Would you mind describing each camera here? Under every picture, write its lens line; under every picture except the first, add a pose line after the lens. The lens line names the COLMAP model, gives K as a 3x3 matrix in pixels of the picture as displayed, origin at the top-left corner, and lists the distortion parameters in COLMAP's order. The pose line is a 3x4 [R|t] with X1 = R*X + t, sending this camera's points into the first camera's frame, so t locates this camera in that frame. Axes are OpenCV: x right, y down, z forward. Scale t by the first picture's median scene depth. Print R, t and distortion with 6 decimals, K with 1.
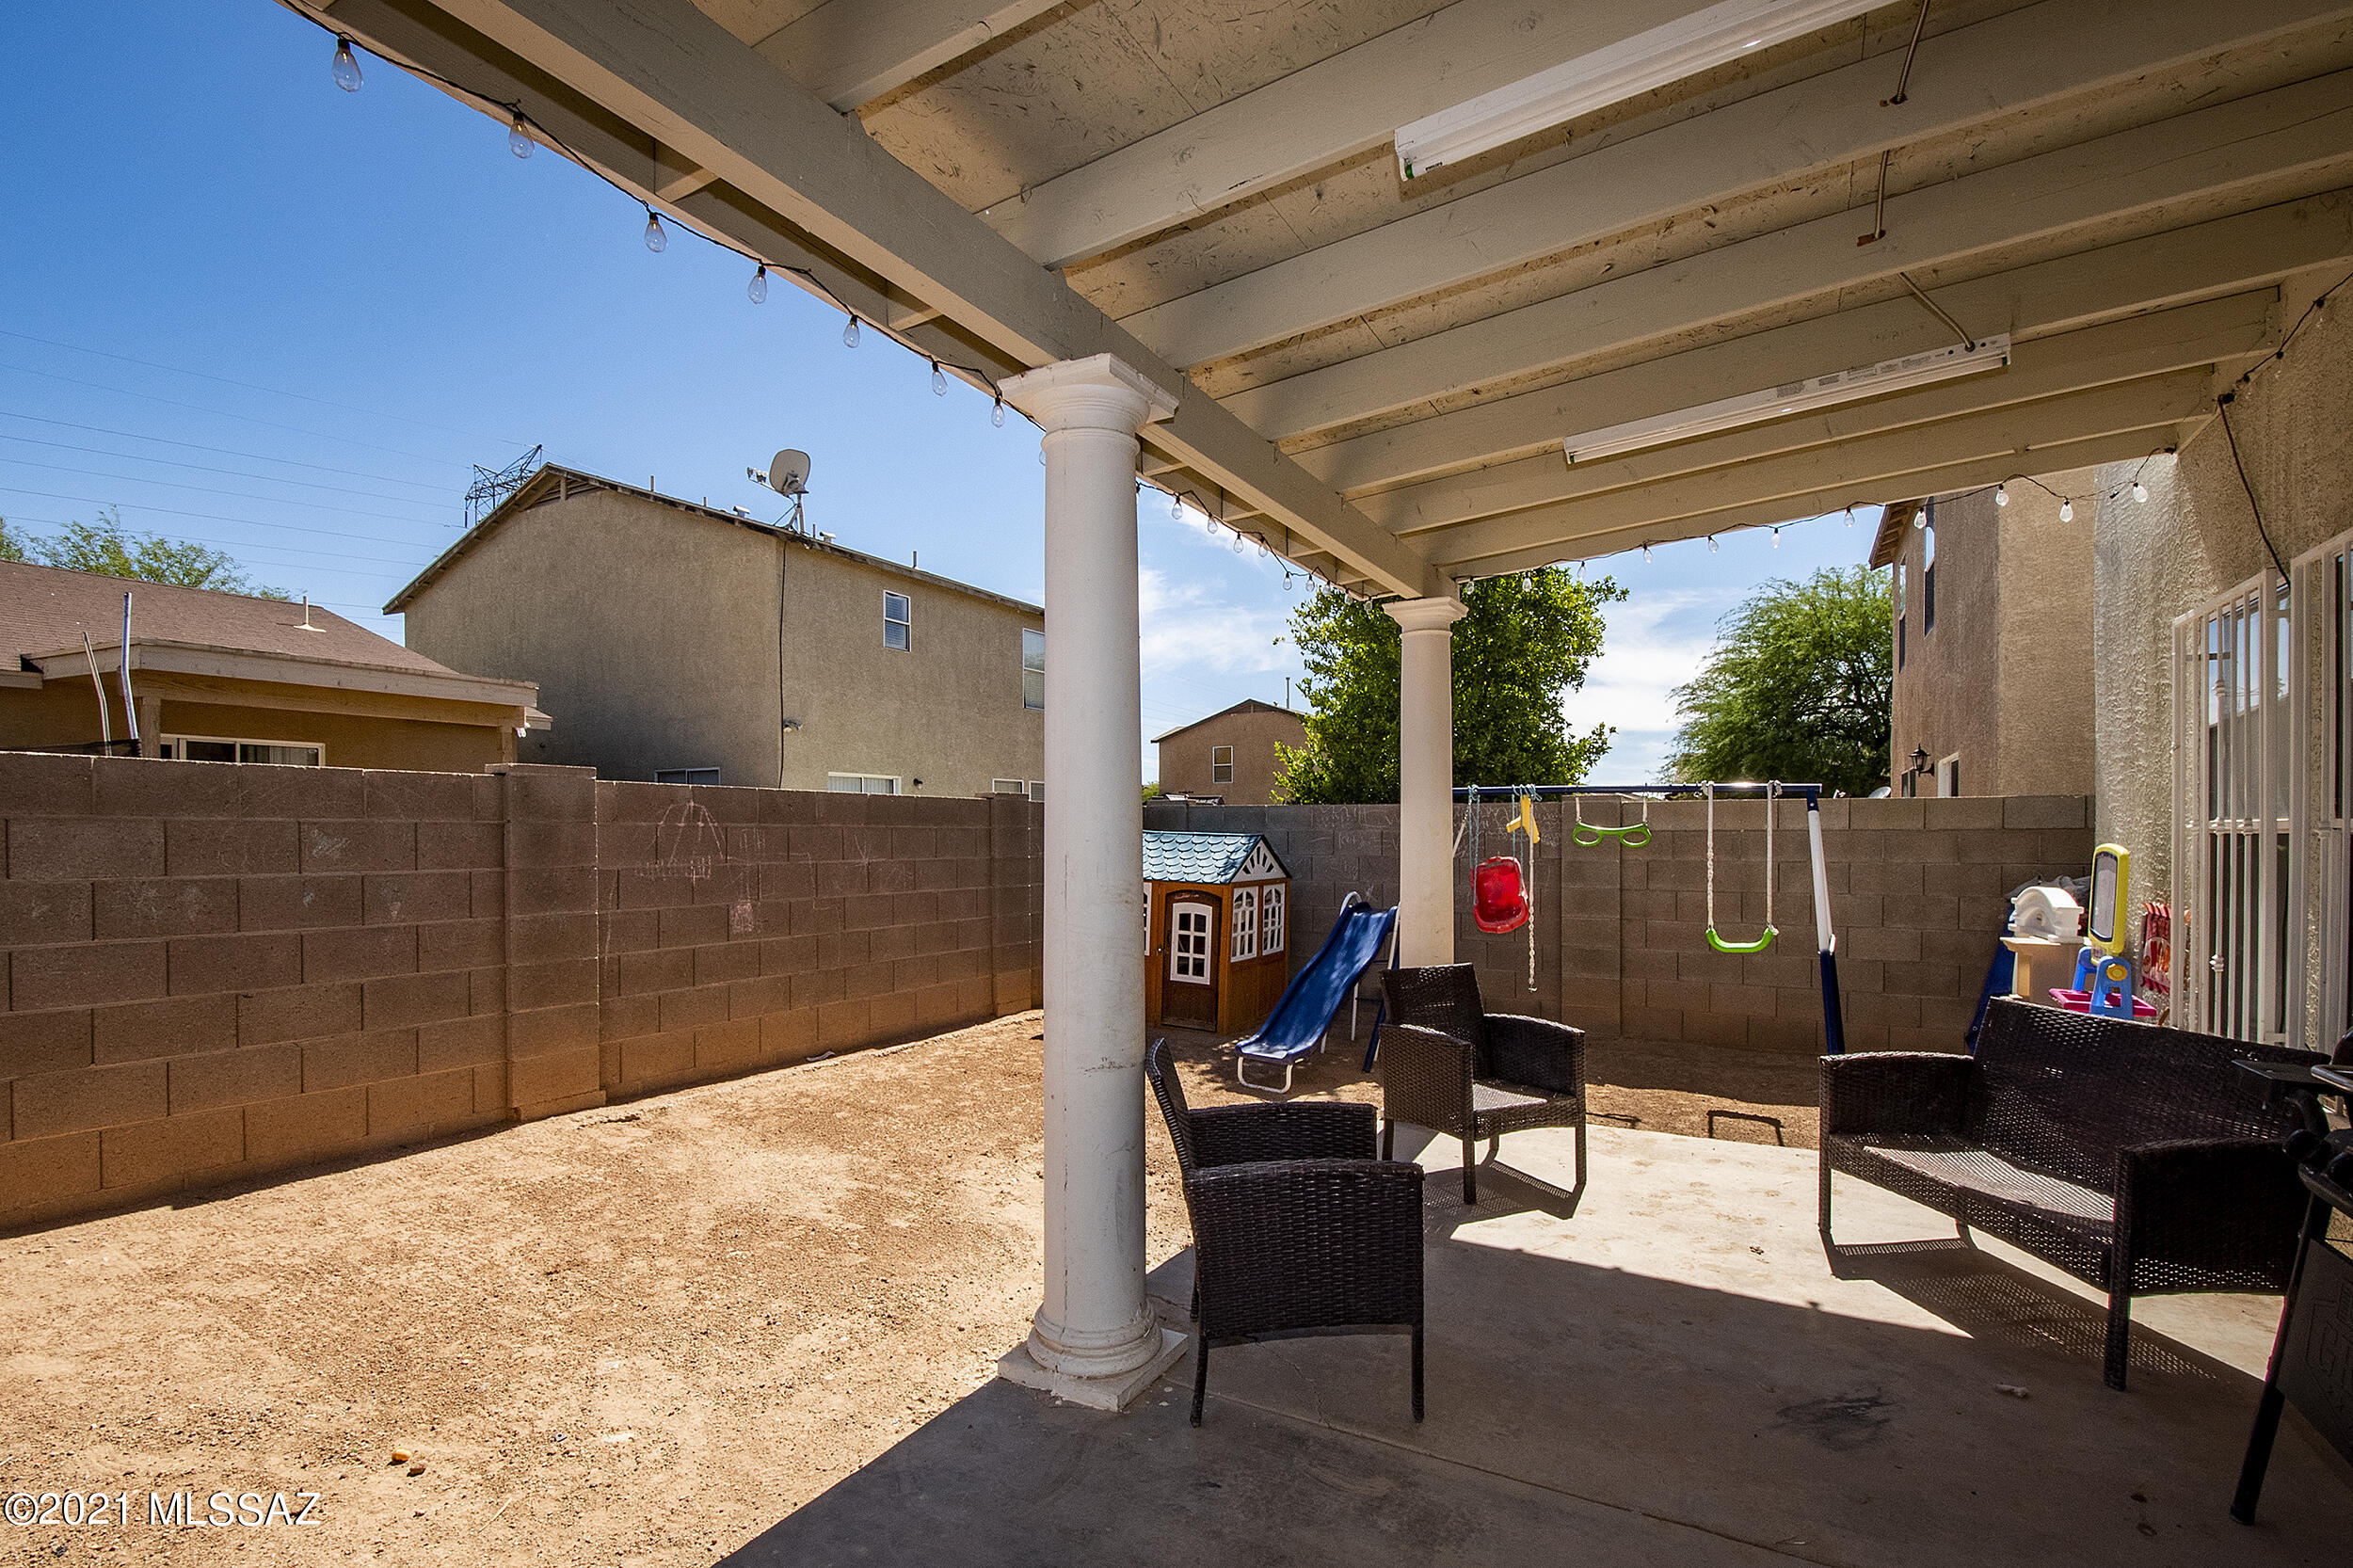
lens RADIAL K [[1075.8, 0, 1188.4], [0, 1075.8, 825.6], [0, 0, 1]] dist [-0.001457, -0.012162]
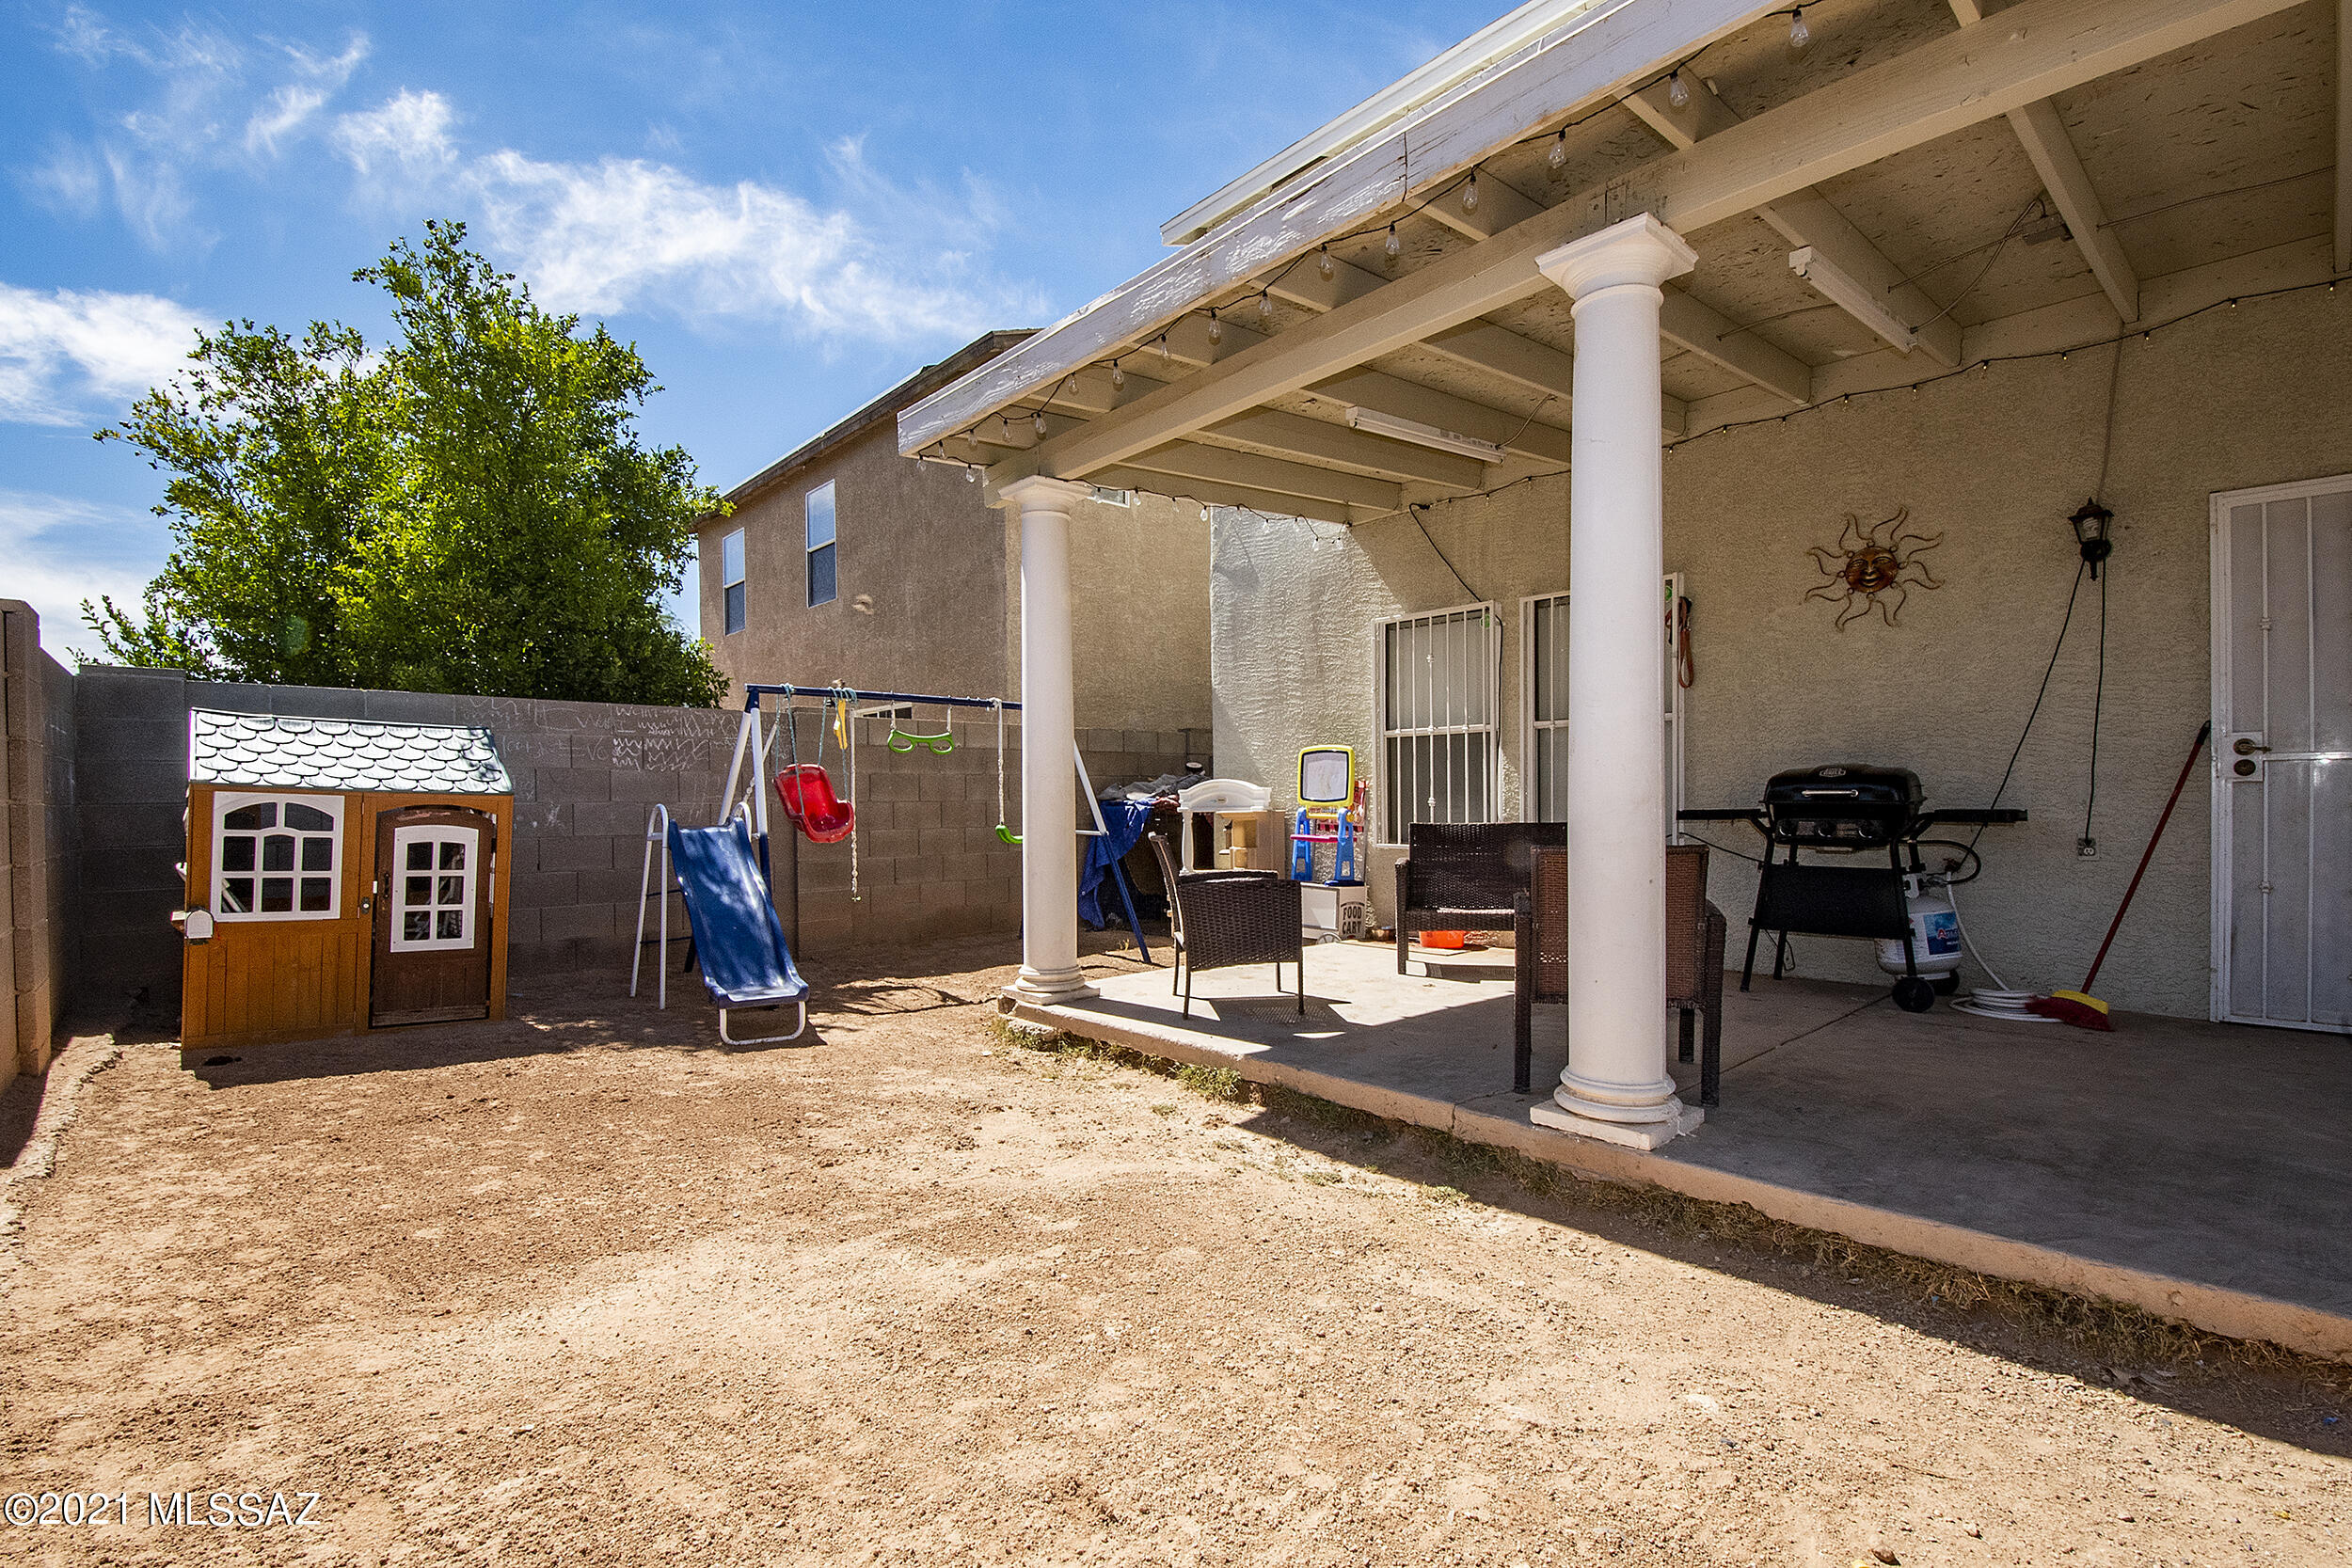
lens RADIAL K [[1075.2, 0, 1176.2], [0, 1075.2, 789.9], [0, 0, 1]] dist [-0.001457, -0.012162]
pose [[0.318671, 0.008097, 0.947831, -0.738234], [0.000901, 0.999960, -0.008845, 0.091163], [-0.947865, 0.003673, 0.318651, 0.610198]]
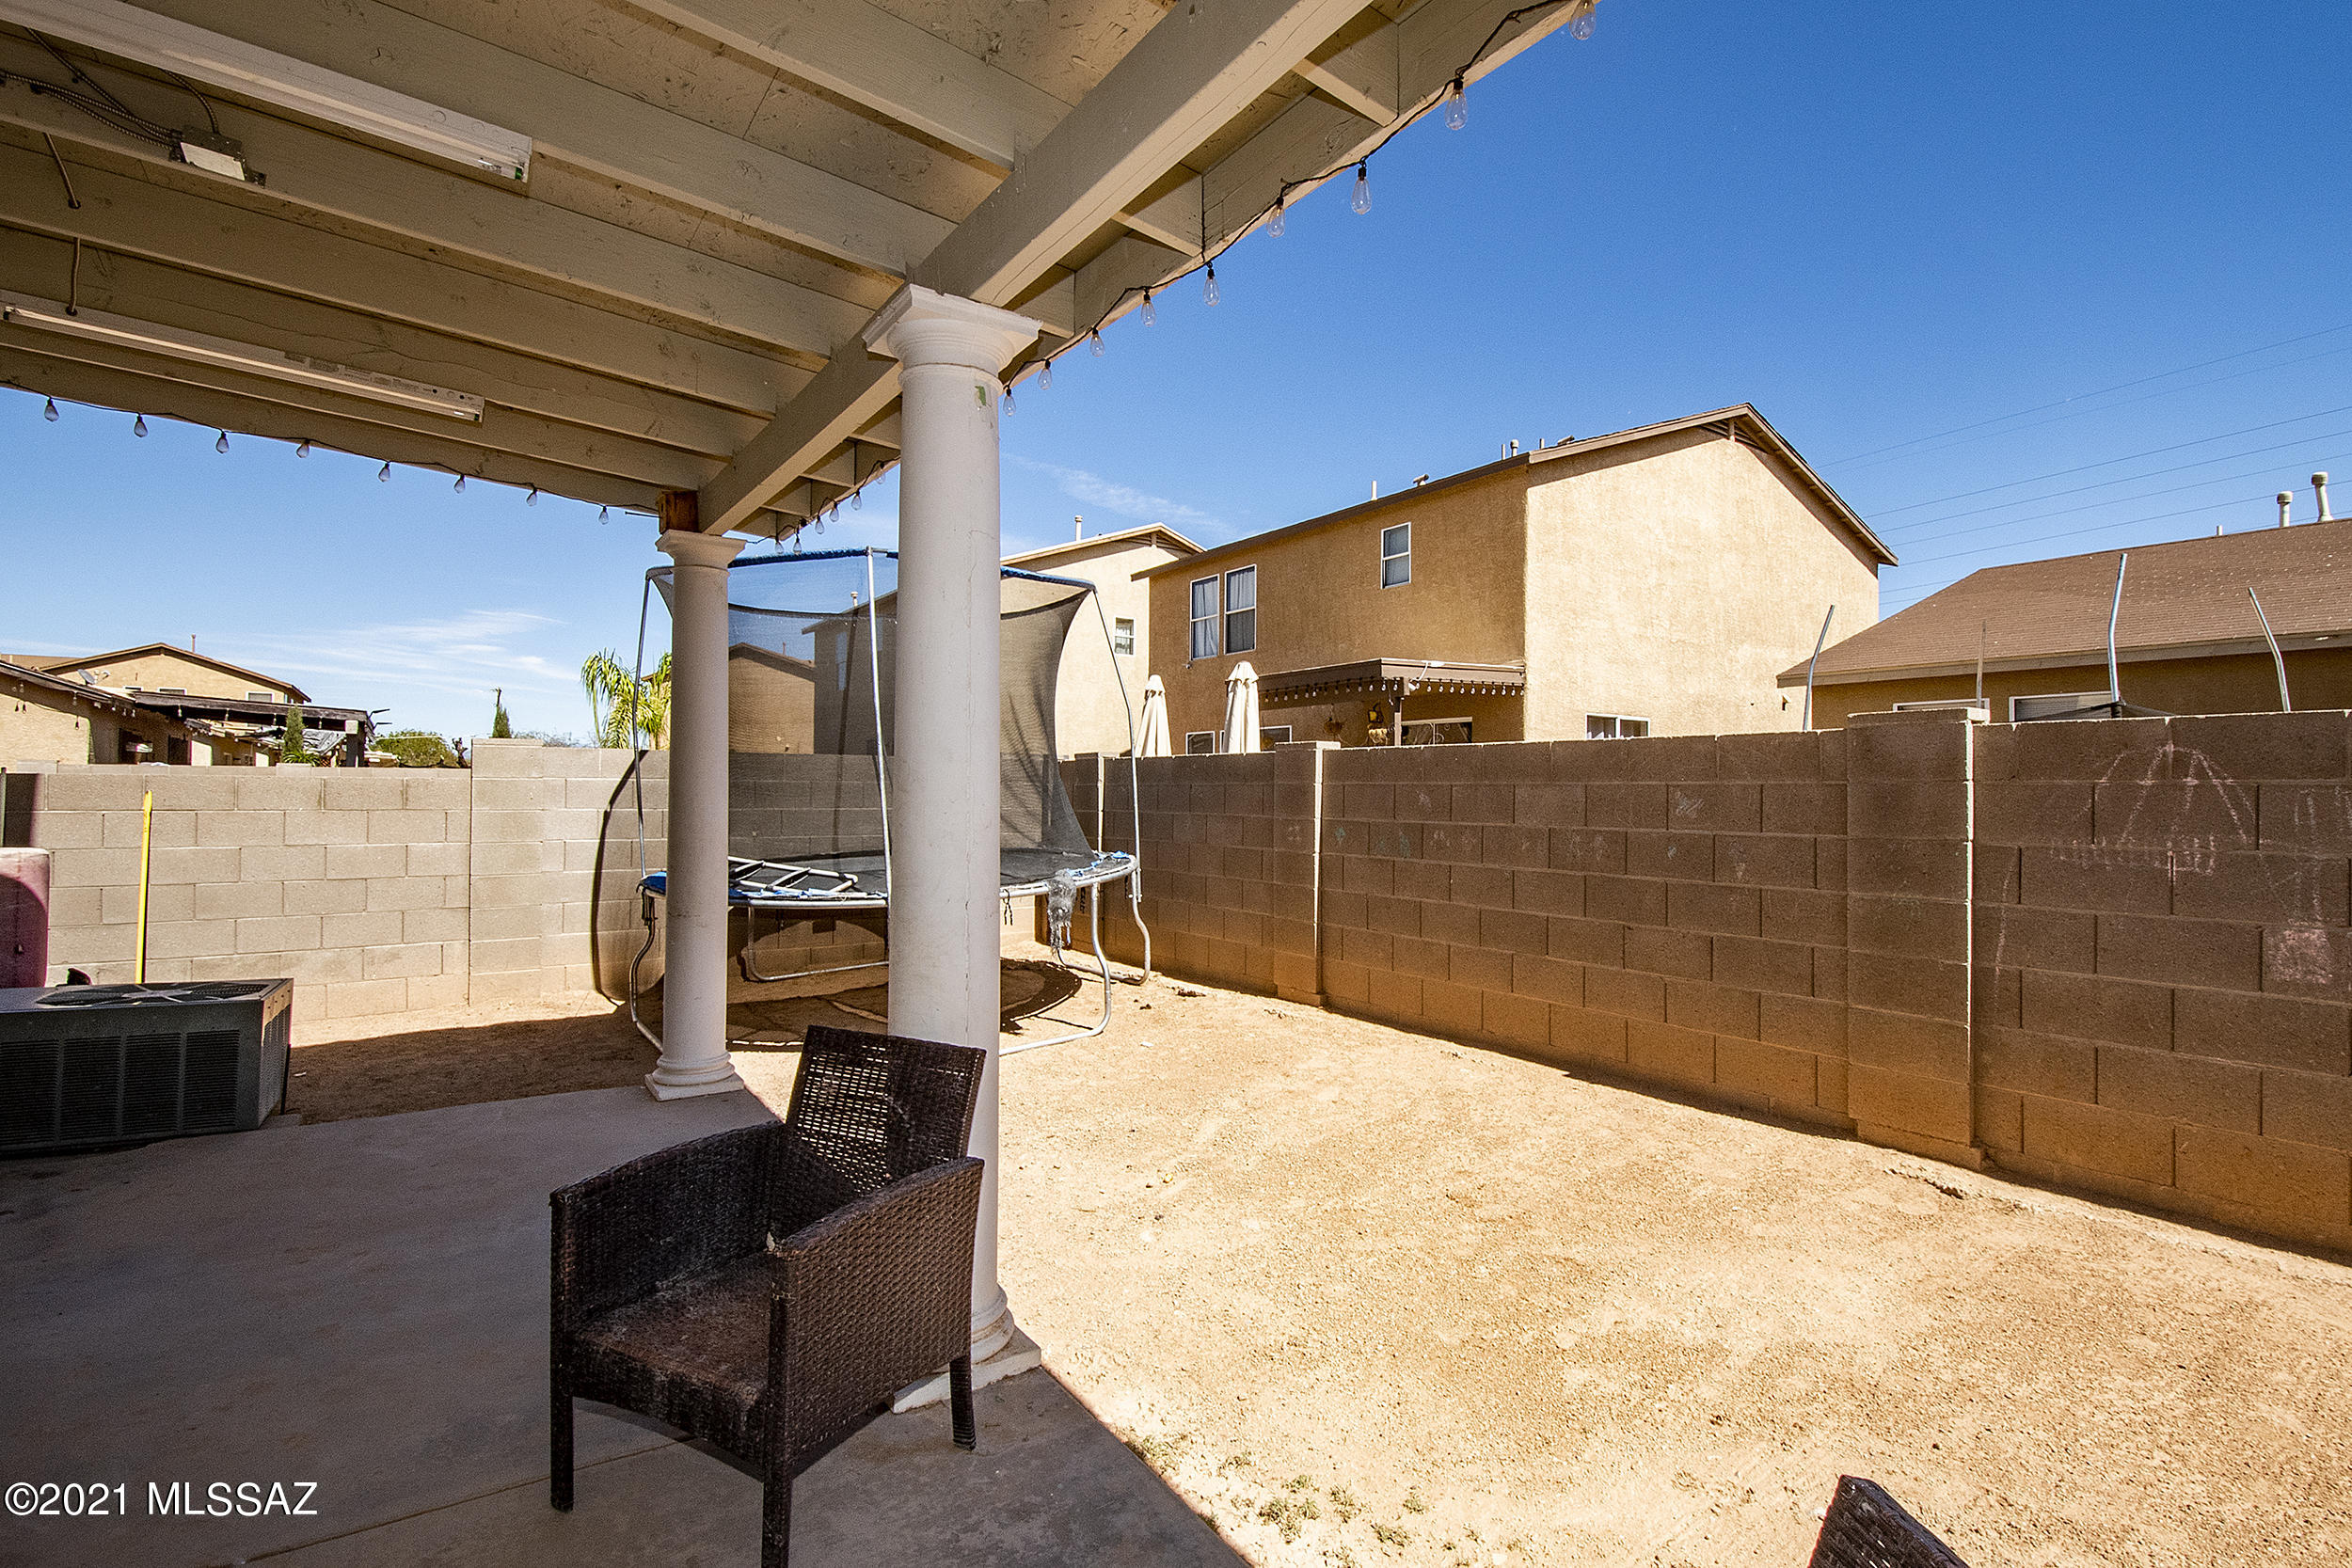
lens RADIAL K [[1075.2, 0, 1173.2], [0, 1075.2, 774.9], [0, 0, 1]] dist [-0.001457, -0.012162]
pose [[-0.441085, -0.016173, -0.897320, 0.380728], [0.002410, 0.999813, -0.019205, 0.006052], [0.897462, -0.010633, -0.440964, 0.905623]]
